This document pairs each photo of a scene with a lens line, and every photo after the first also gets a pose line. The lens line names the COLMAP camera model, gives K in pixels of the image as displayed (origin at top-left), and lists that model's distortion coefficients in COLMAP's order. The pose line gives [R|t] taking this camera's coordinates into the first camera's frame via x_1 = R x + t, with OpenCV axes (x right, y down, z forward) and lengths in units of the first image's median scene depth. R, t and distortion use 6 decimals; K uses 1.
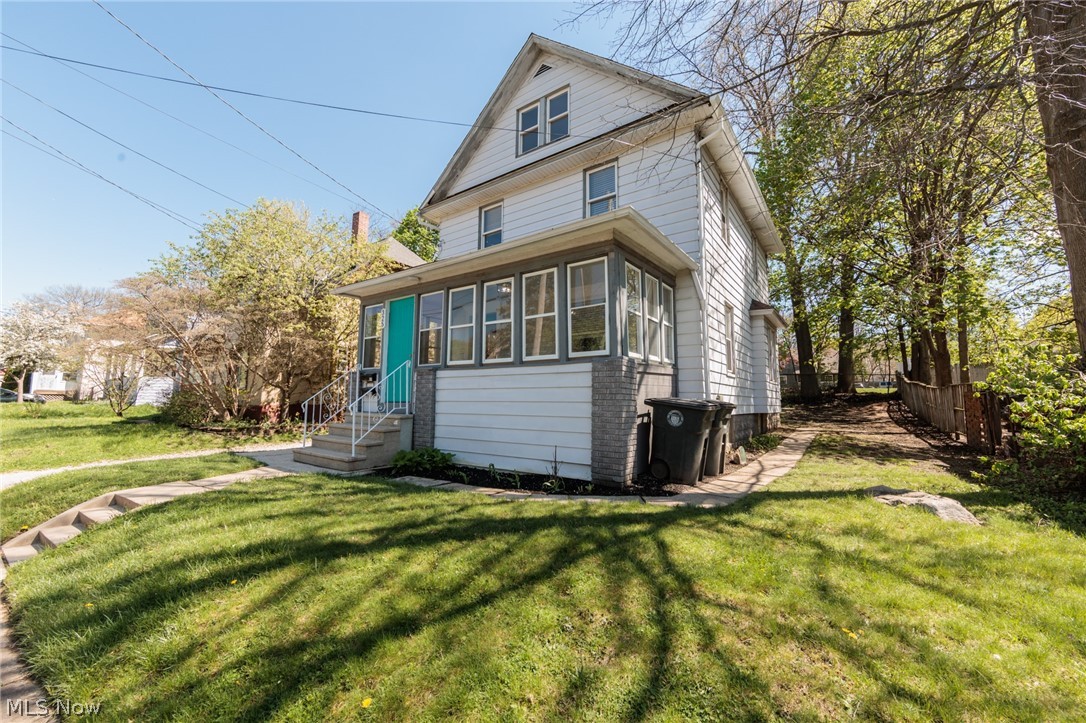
lens RADIAL K [[424.2, 0, 542.4], [0, 424.2, 359.4], [0, 0, 1]] dist [-0.001630, -0.000251]
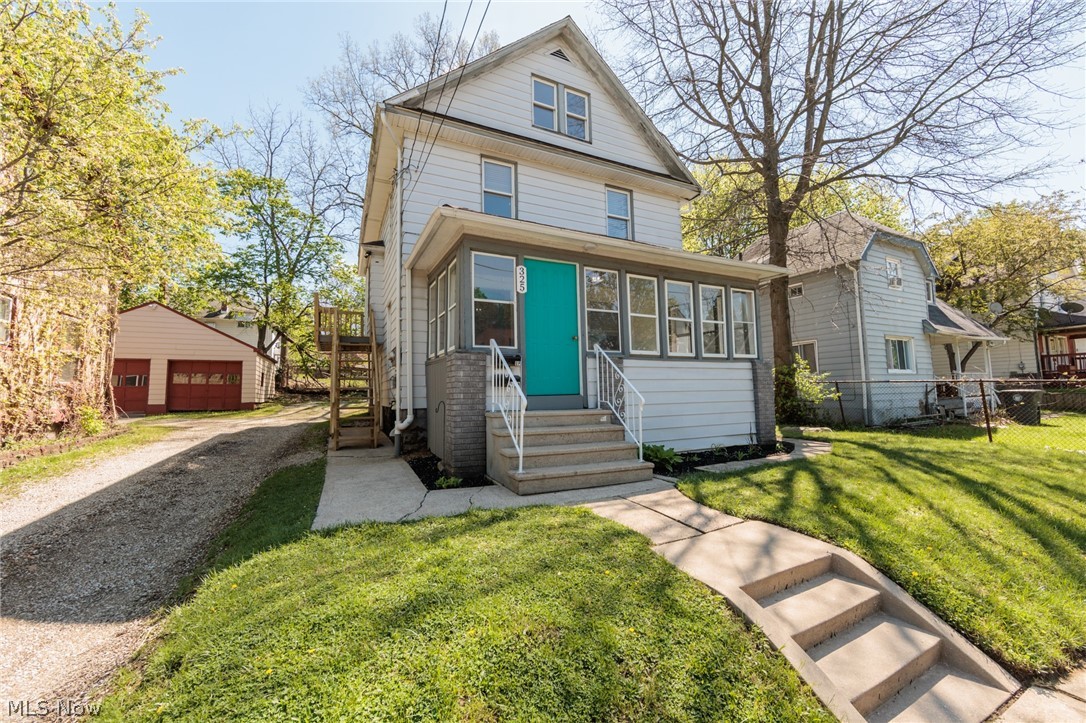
lens RADIAL K [[426.3, 0, 543.0], [0, 426.3, 361.5], [0, 0, 1]] dist [-0.001406, -0.000131]
pose [[0.475547, 0.052021, 0.878151, -1.022970], [-0.069749, 0.997337, -0.021310, 0.057411], [-0.876921, -0.051117, 0.477909, 0.639251]]
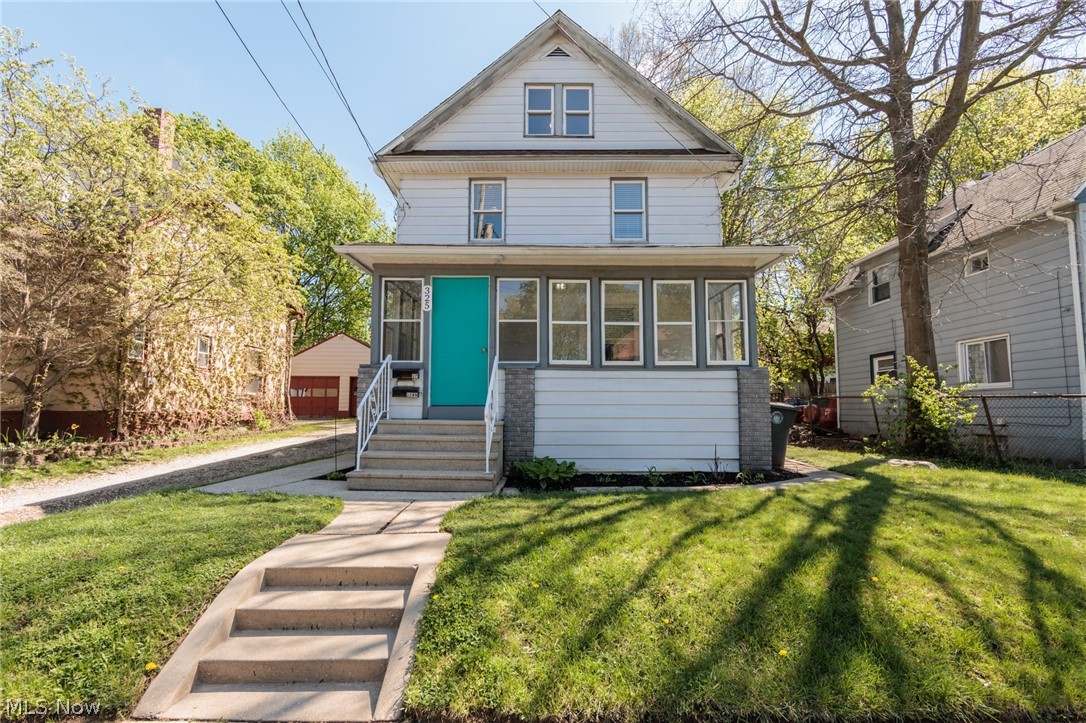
lens RADIAL K [[447.7, 0, 540.8], [0, 447.7, 381.2], [0, 0, 1]] dist [-0.000470, -0.000122]
pose [[0.818879, 0.031992, 0.573074, -0.696148], [-0.055833, 0.998150, 0.024060, 0.024672], [-0.571245, -0.051699, 0.819150, 0.209495]]
